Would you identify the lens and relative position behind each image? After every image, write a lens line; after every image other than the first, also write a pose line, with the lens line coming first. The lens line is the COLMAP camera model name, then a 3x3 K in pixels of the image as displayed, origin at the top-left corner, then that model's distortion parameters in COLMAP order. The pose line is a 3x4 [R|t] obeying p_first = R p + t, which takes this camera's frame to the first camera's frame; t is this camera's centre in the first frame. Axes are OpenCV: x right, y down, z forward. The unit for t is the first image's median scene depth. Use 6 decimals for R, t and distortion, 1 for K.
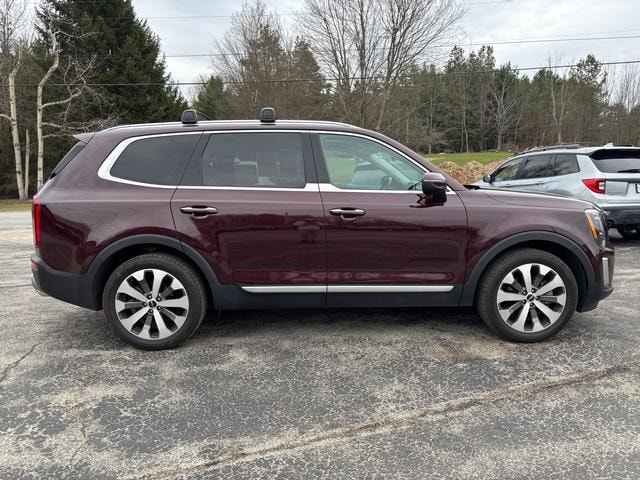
lens RADIAL K [[484.3, 0, 320.0], [0, 484.3, 240.0], [0, 0, 1]] dist [0.064597, -0.074018]
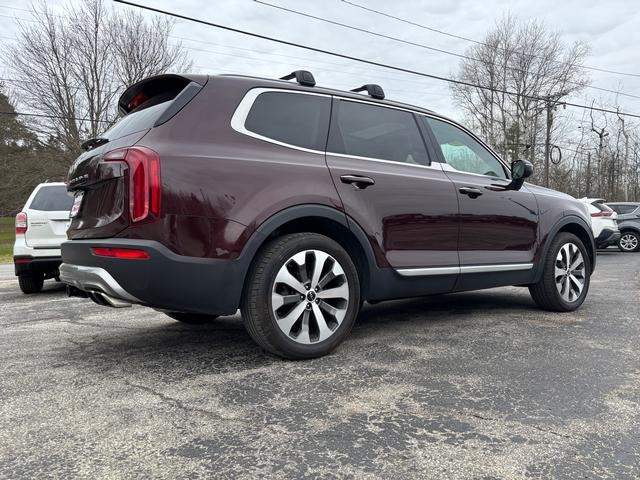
lens RADIAL K [[484.3, 0, 320.0], [0, 484.3, 240.0], [0, 0, 1]] dist [0.064597, -0.074018]
pose [[0.823783, 0.001708, 0.566902, -0.772571], [0.073852, 0.991150, -0.110304, 0.129366], [-0.562074, 0.132734, 0.816367, 0.353631]]
